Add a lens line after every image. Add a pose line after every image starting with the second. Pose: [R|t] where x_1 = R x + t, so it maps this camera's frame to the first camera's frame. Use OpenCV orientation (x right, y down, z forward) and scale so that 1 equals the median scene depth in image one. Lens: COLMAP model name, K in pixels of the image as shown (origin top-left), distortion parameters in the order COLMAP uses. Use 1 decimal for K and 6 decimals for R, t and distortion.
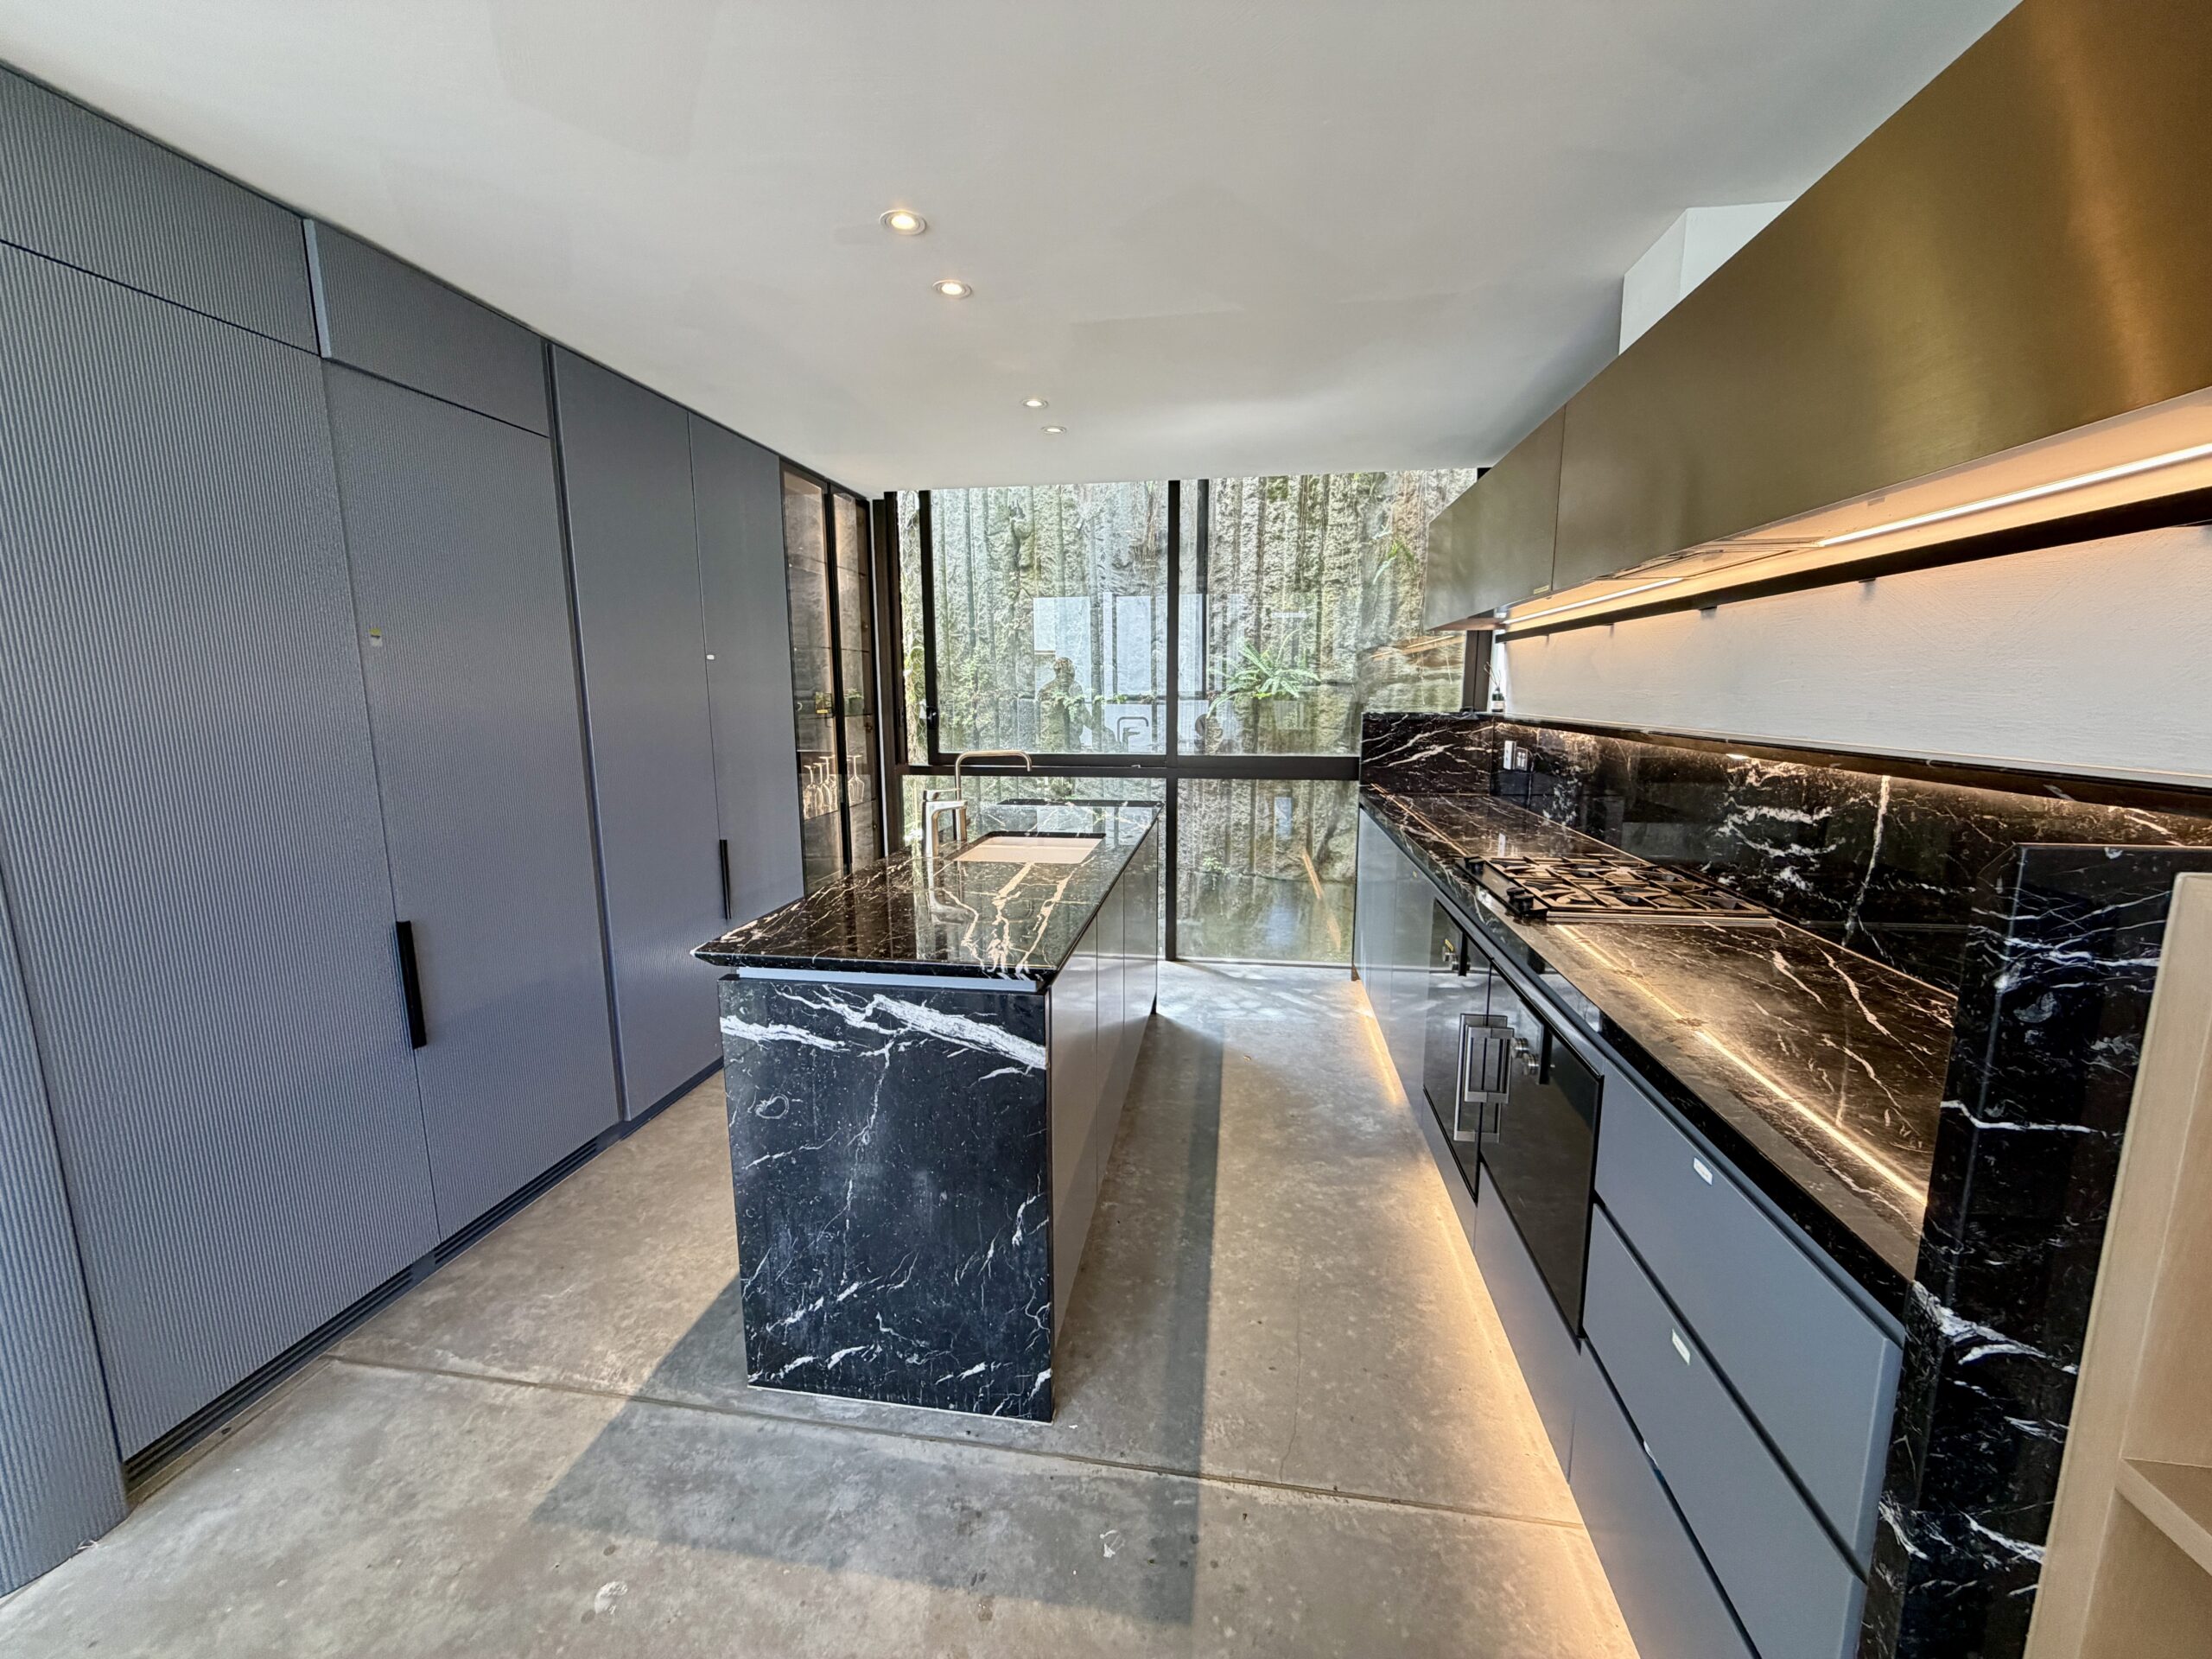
lens RADIAL K [[883.4, 0, 1096.9], [0, 883.4, 829.2], [0, 0, 1]] dist [-0.000022, 0.000548]
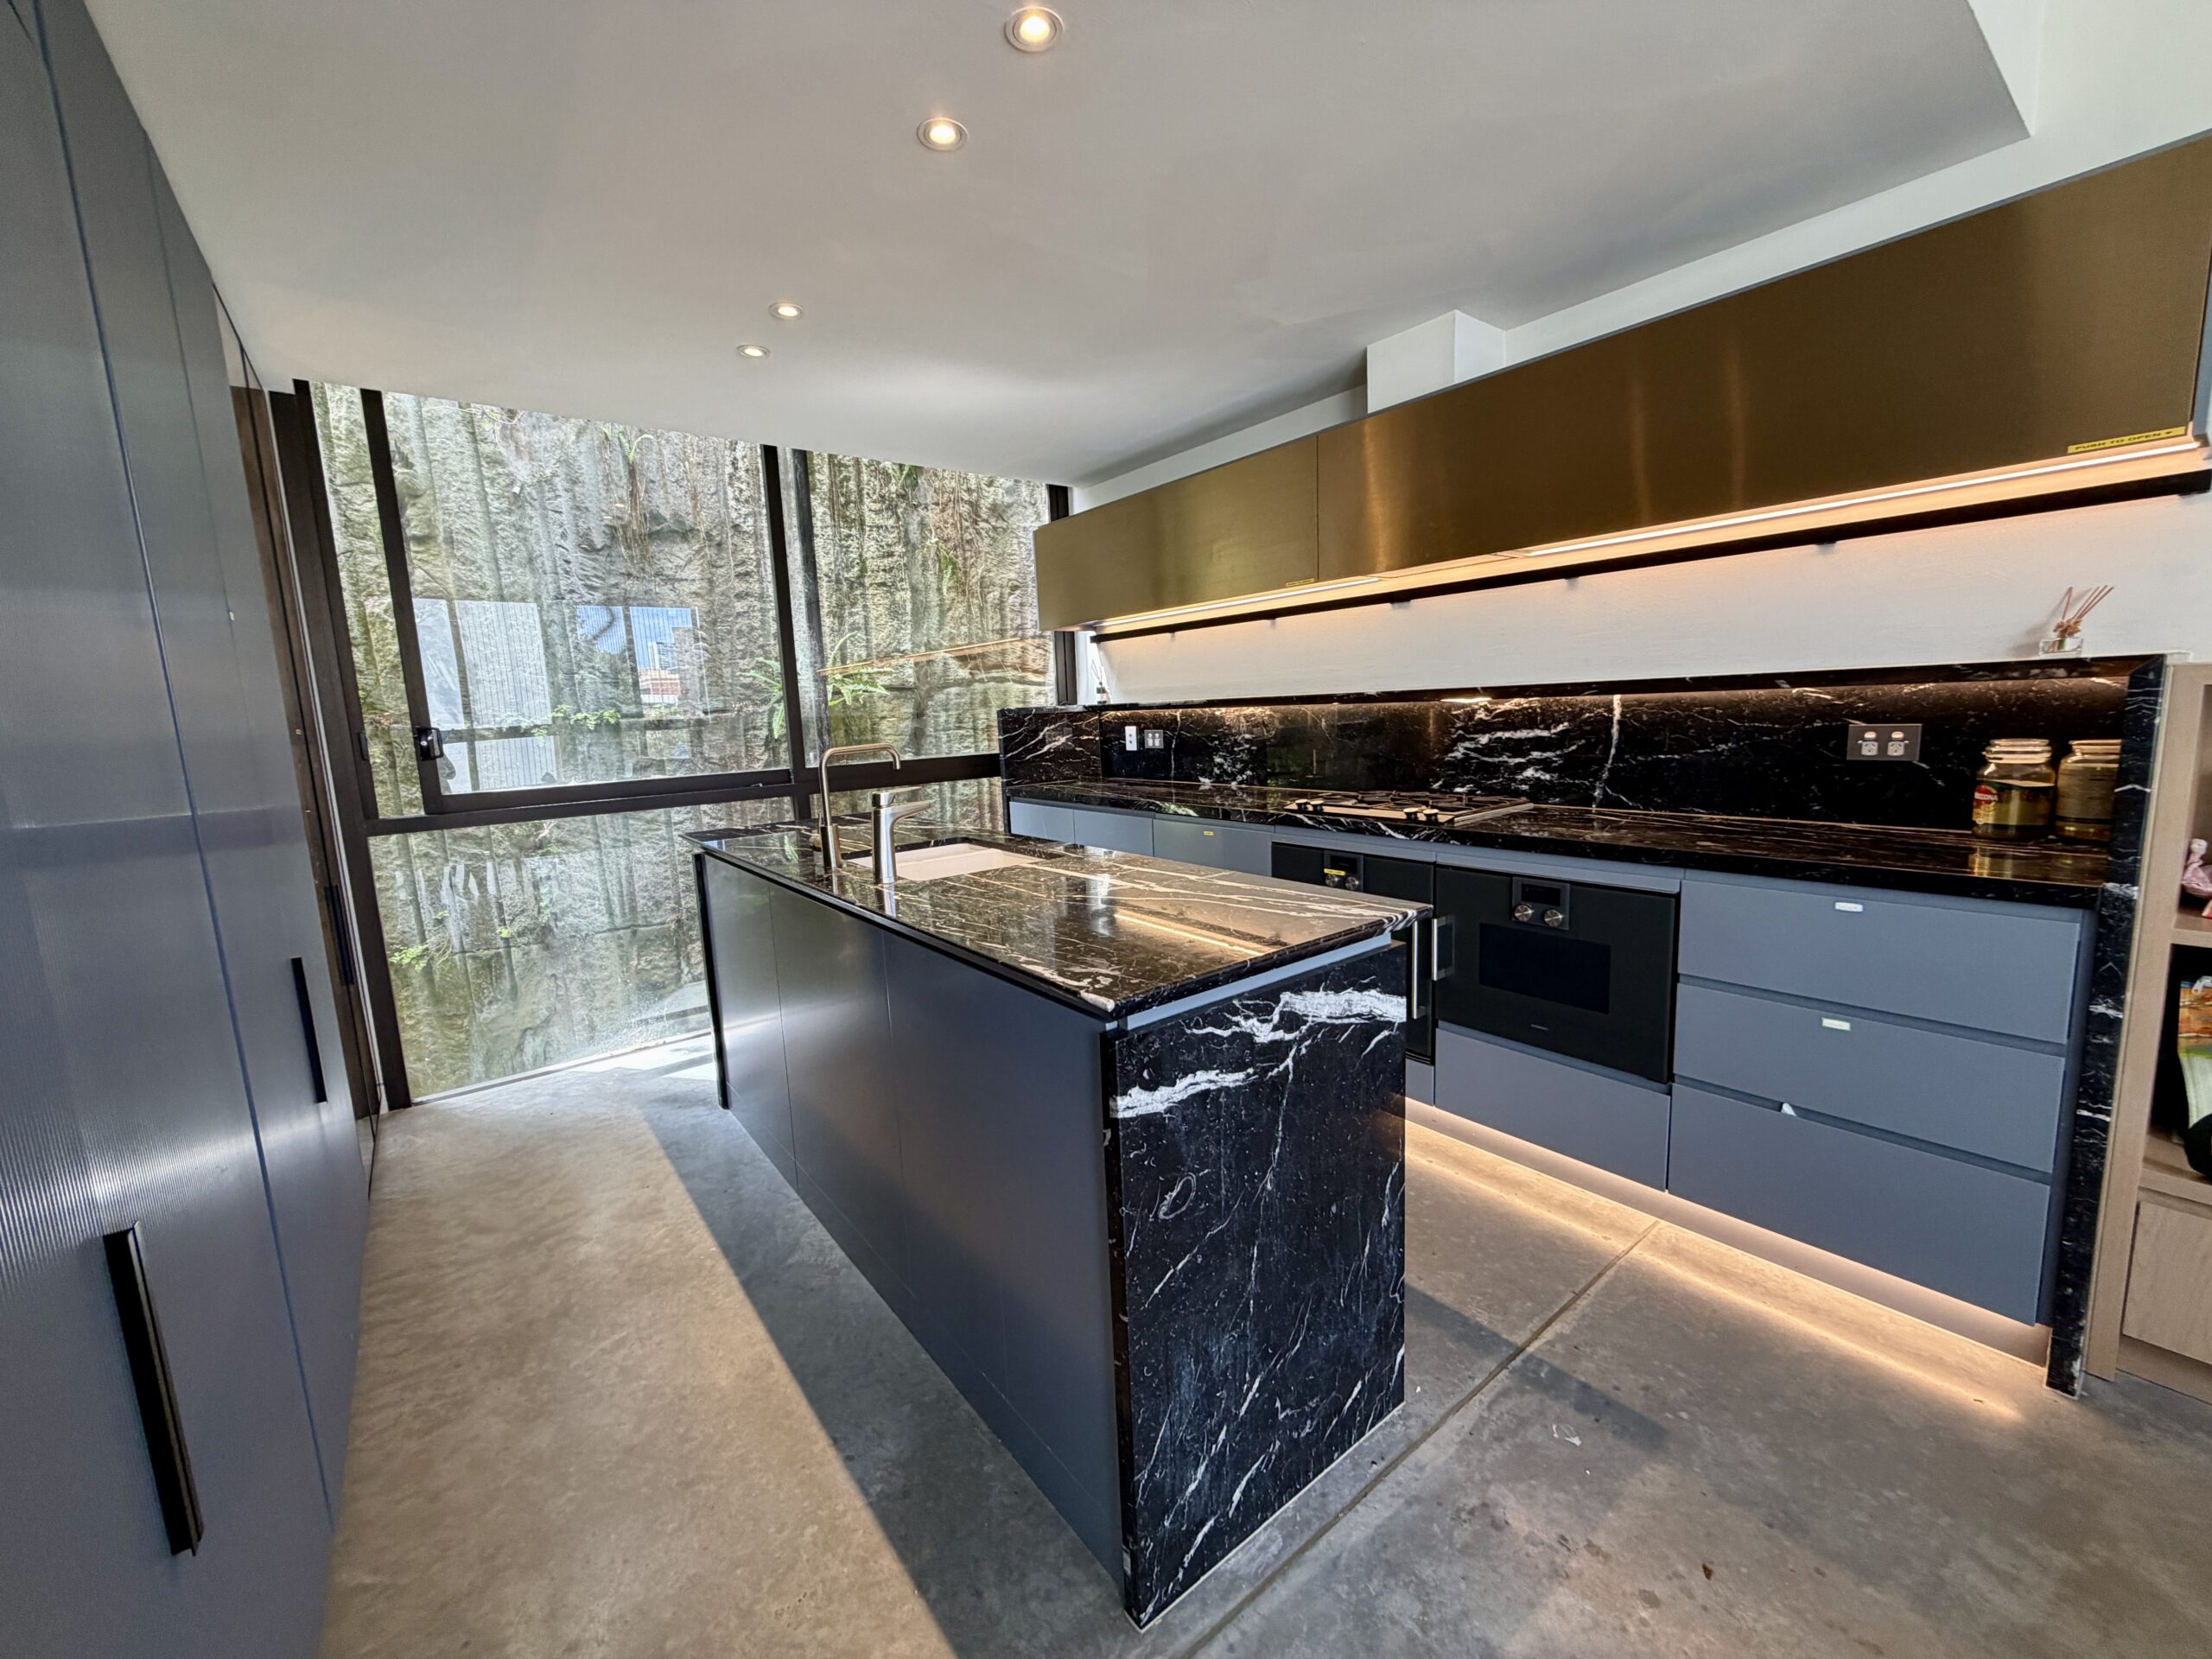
lens RADIAL K [[883.4, 0, 1103.4], [0, 883.4, 831.1], [0, 0, 1]] dist [-0.000022, 0.000548]
pose [[0.686019, -0.127986, 0.716239, -0.795227], [0.154525, 0.987579, 0.028467, -0.005731], [-0.710985, 0.091148, 0.697275, 0.469296]]
